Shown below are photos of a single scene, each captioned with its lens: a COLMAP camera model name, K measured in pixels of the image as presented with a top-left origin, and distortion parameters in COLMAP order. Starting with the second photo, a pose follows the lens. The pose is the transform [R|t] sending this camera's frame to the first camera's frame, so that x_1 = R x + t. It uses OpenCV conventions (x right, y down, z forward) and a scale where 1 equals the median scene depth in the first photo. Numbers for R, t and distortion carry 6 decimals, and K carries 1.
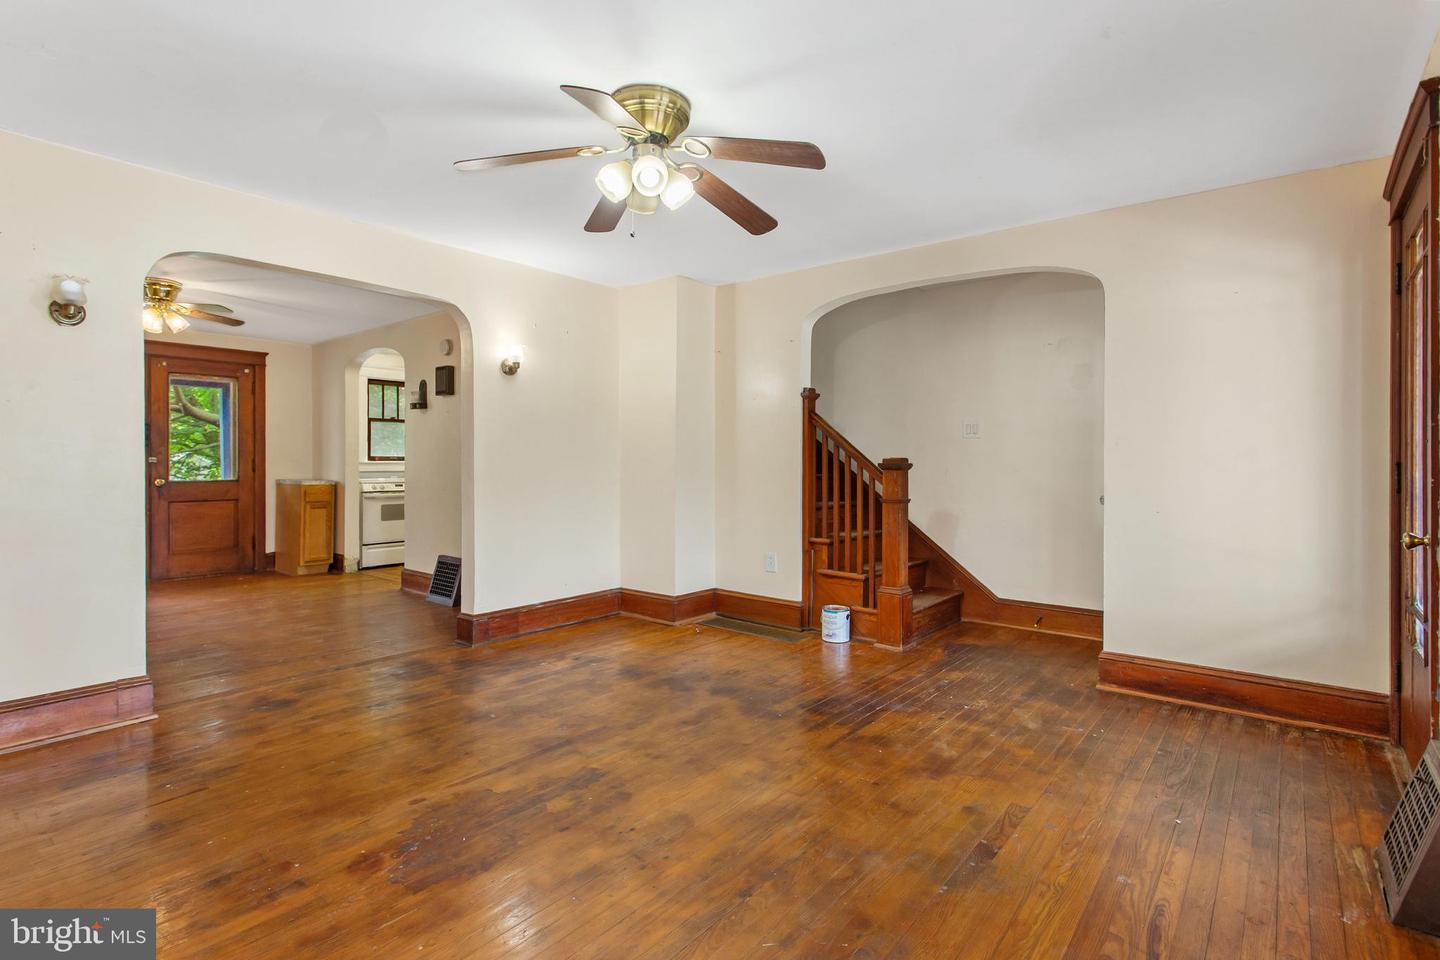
lens RADIAL K [[705.7, 0, 708.6], [0, 705.7, 454.2], [0, 0, 1]] dist [0.000670, 0.000654]
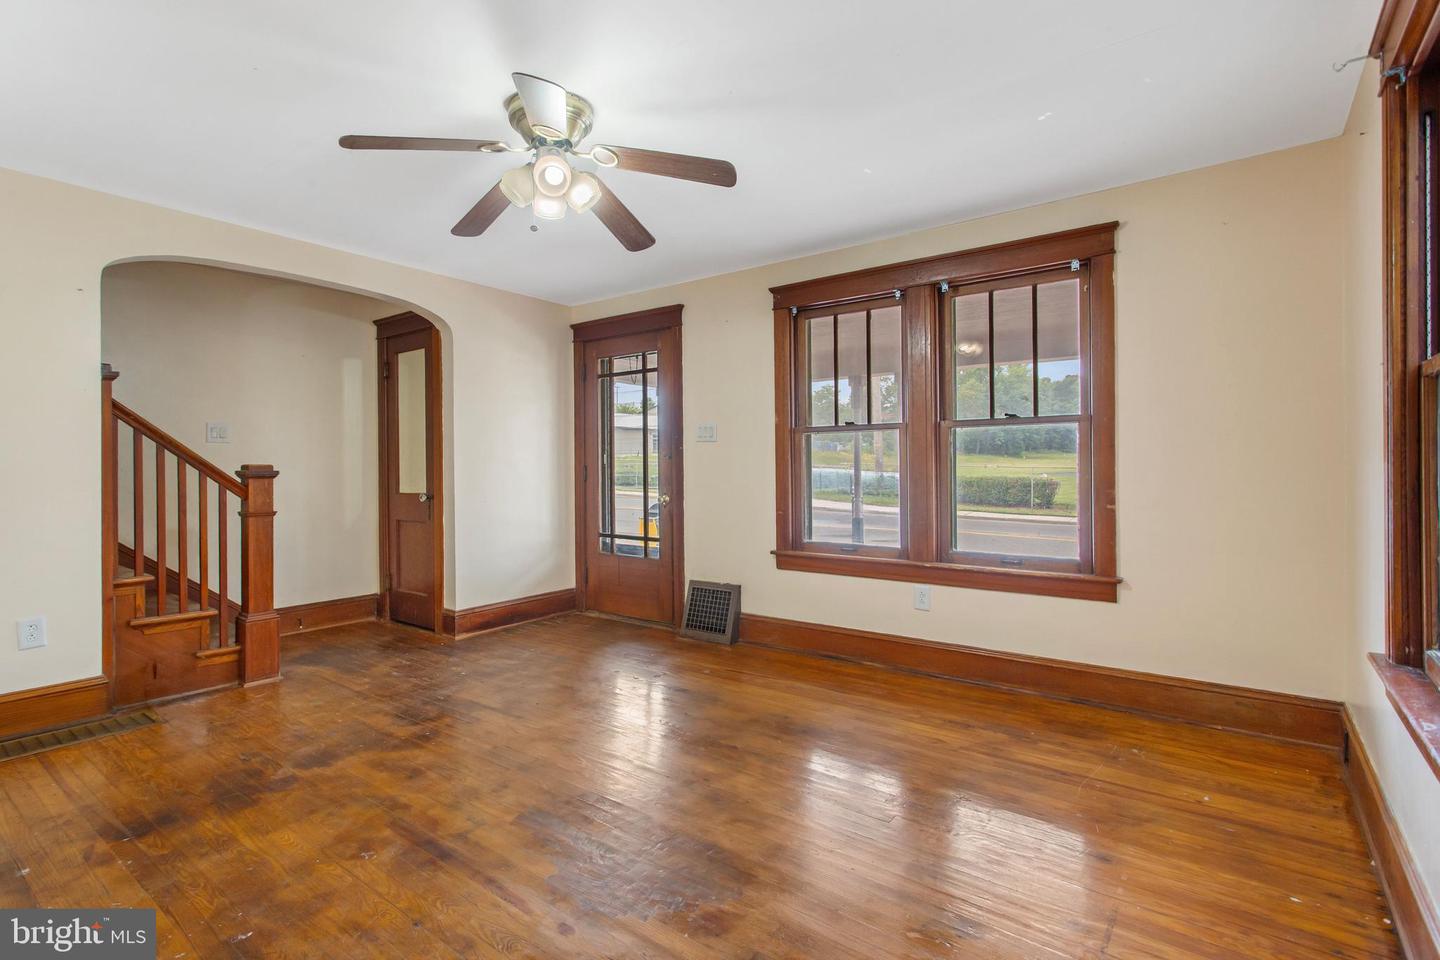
lens RADIAL K [[682.6, 0, 718.9], [0, 682.6, 470.0], [0, 0, 1]] dist [-0.000628, 0.000301]
pose [[-0.038893, -0.009549, 0.999198, -0.770054], [0.000730, 0.999954, 0.009584, 0.005490], [-0.999243, 0.001102, -0.038884, 0.594943]]
